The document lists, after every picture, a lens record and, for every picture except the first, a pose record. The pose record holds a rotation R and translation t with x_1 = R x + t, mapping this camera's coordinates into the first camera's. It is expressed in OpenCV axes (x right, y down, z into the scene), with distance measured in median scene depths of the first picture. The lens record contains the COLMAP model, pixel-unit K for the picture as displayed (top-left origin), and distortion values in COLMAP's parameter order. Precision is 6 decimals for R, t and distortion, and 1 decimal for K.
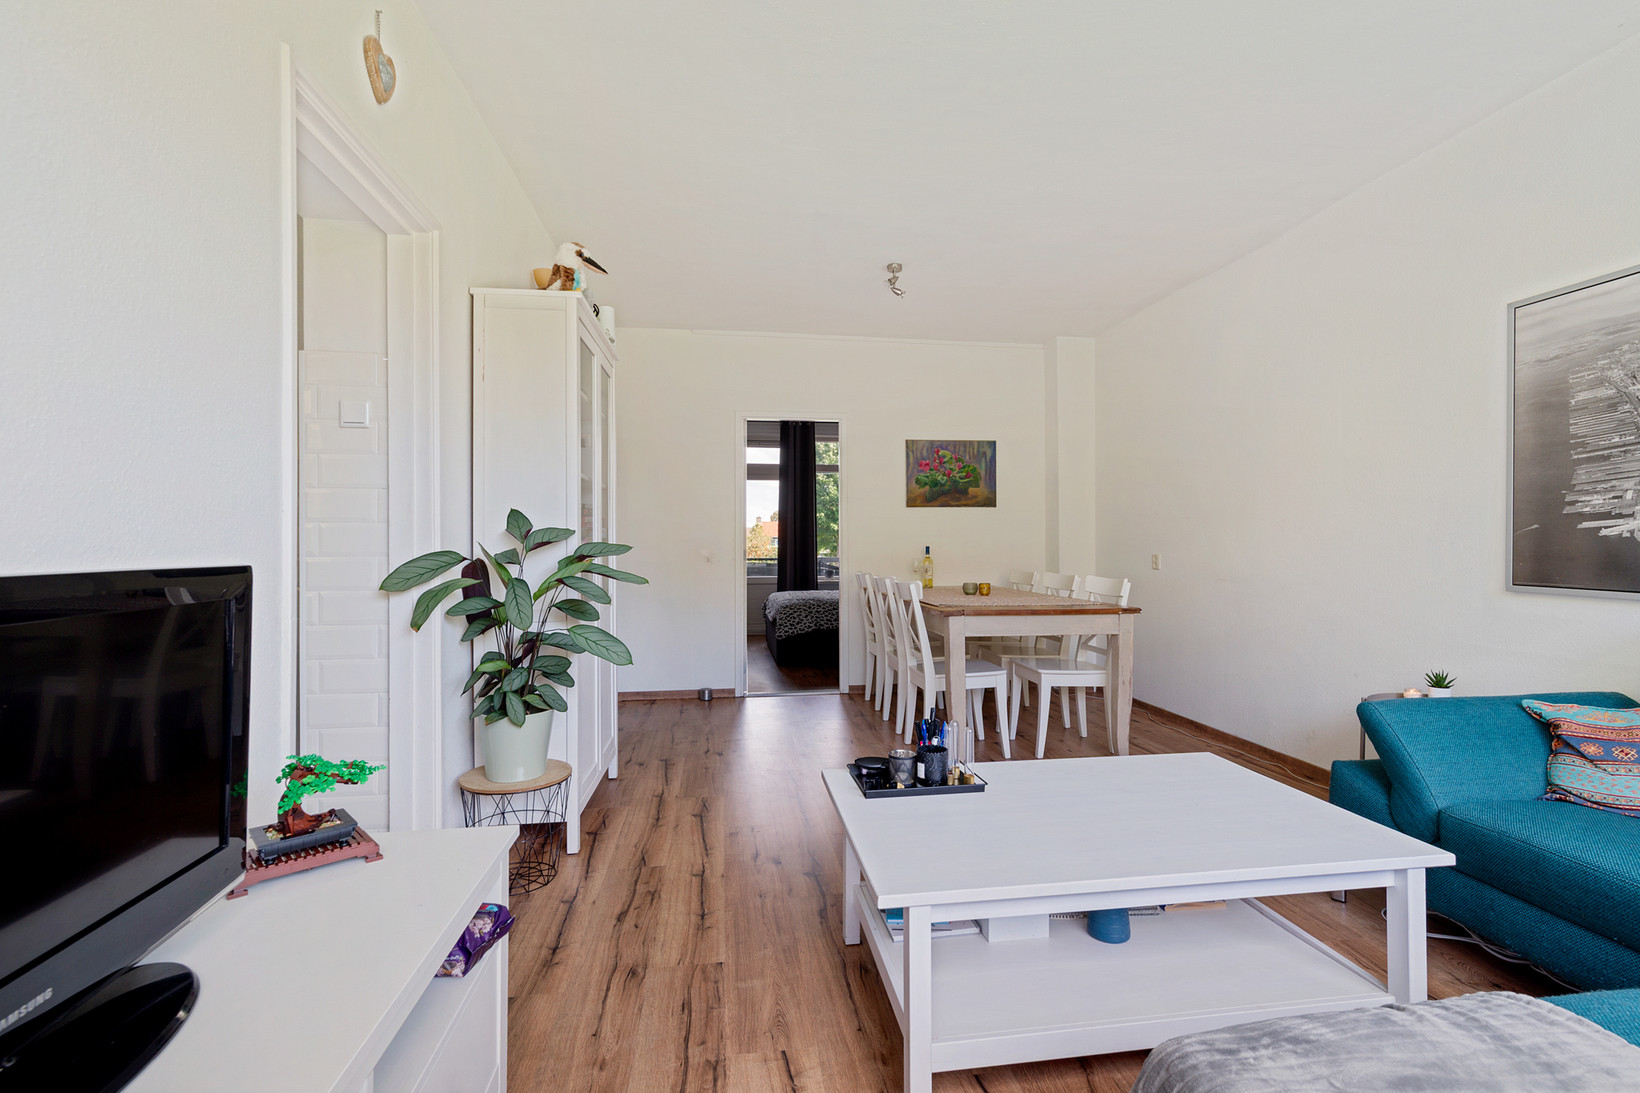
lens RADIAL K [[743.8, 0, 824.5], [0, 743.8, 544.4], [0, 0, 1]] dist [0.001825, 0.000599]
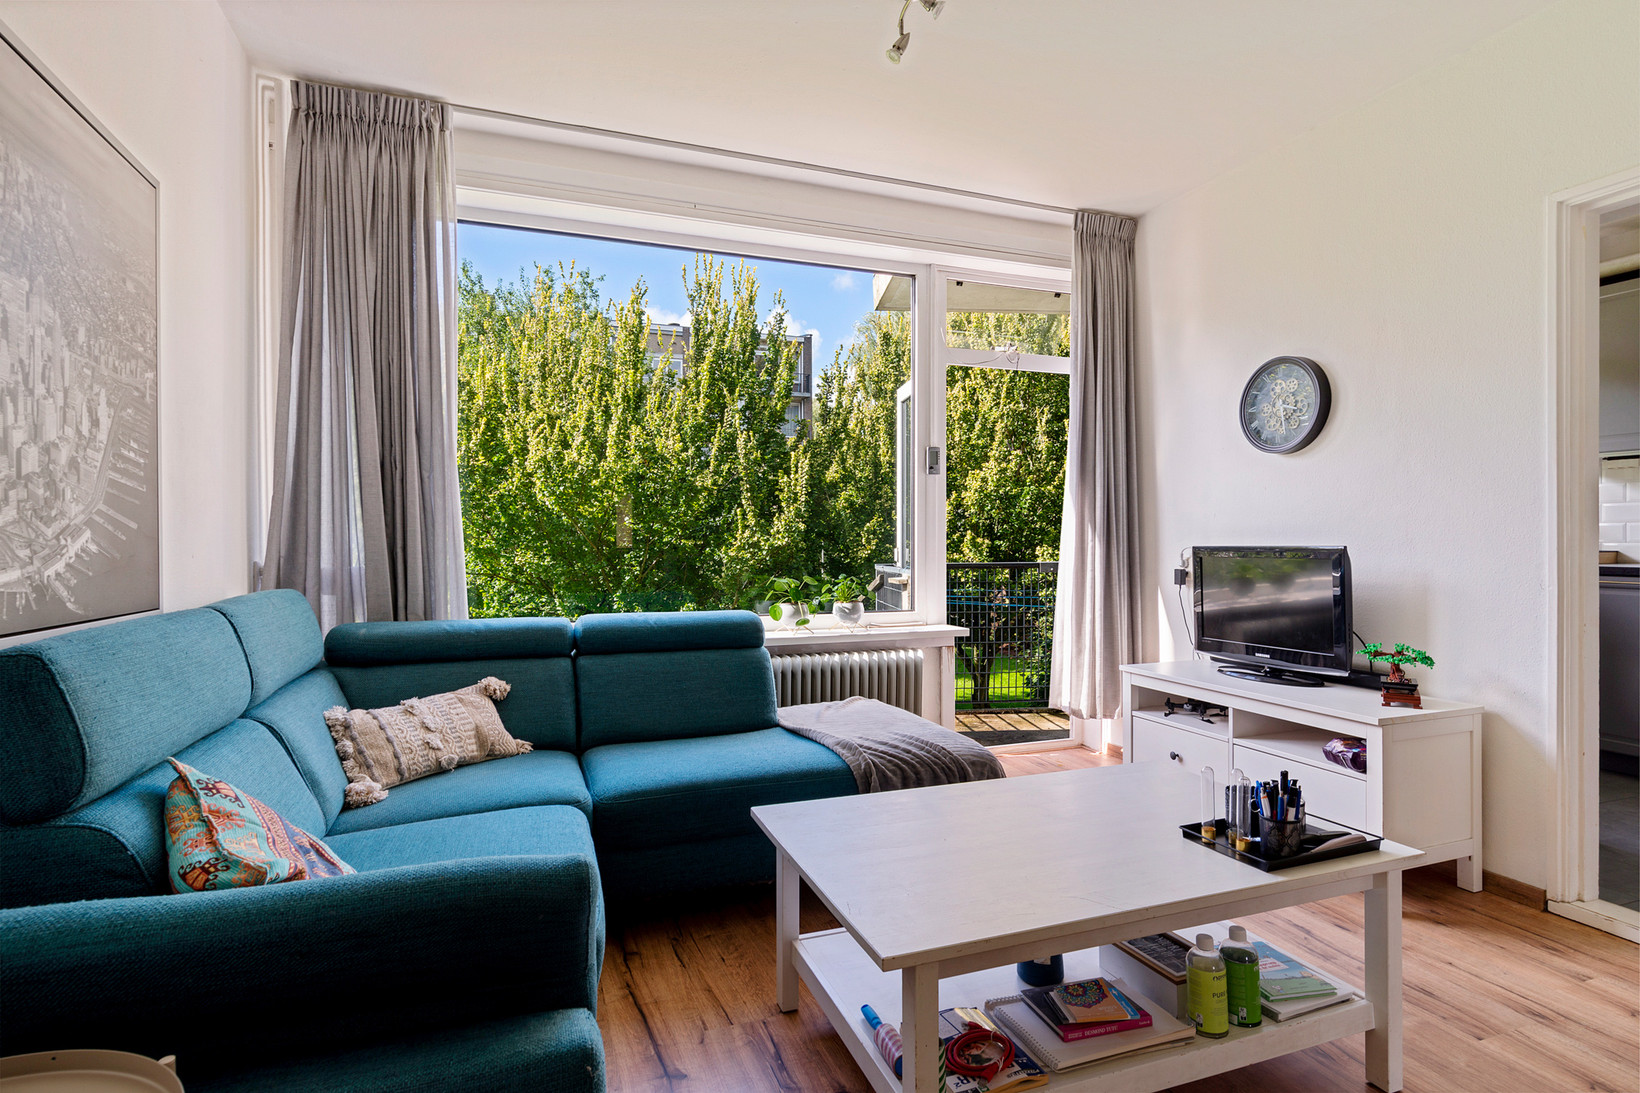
lens RADIAL K [[847.3, 0, 825.8], [0, 847.3, 544.1], [0, 0, 1]] dist [0.001883, 0.001177]
pose [[-0.977057, 0.007501, -0.212847, 0.335048], [0.006401, 0.999962, 0.005859, 0.000166], [0.212883, 0.004362, -0.977068, 0.768851]]
